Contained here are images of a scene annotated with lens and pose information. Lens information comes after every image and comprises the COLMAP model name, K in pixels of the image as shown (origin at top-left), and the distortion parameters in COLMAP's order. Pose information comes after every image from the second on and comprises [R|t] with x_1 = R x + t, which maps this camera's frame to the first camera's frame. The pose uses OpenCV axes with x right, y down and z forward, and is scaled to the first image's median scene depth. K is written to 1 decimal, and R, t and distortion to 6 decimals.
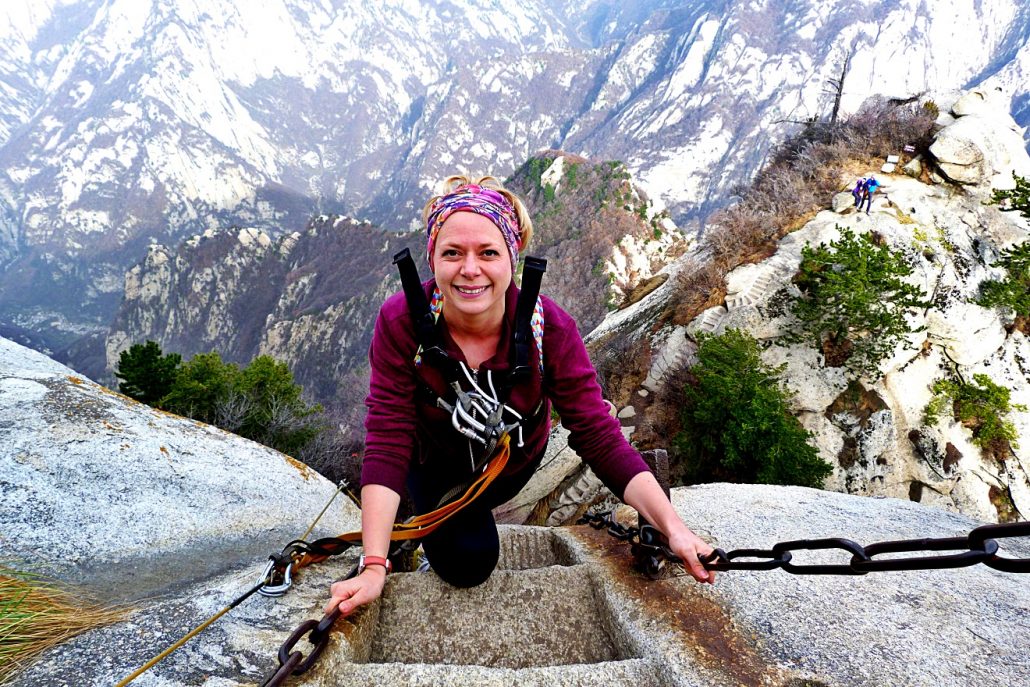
lens RADIAL K [[825.5, 0, 515.0], [0, 825.5, 343.5], [0, 0, 1]] dist [0.000679, 0.004457]
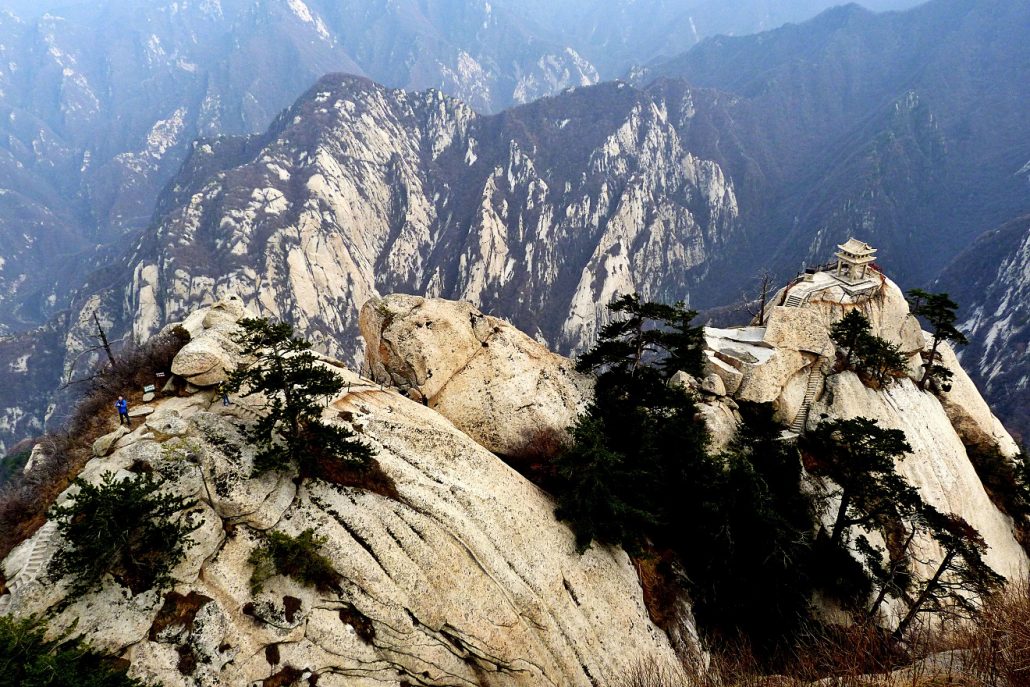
lens RADIAL K [[790.5, 0, 515.0], [0, 790.5, 343.5], [0, 0, 1]] dist [-0.006628, -0.002891]
pose [[0.758848, -0.347067, 0.551084, 0.291073], [0.467591, 0.879344, -0.090075, 0.060320], [-0.453330, 0.326035, 0.829574, -0.159973]]
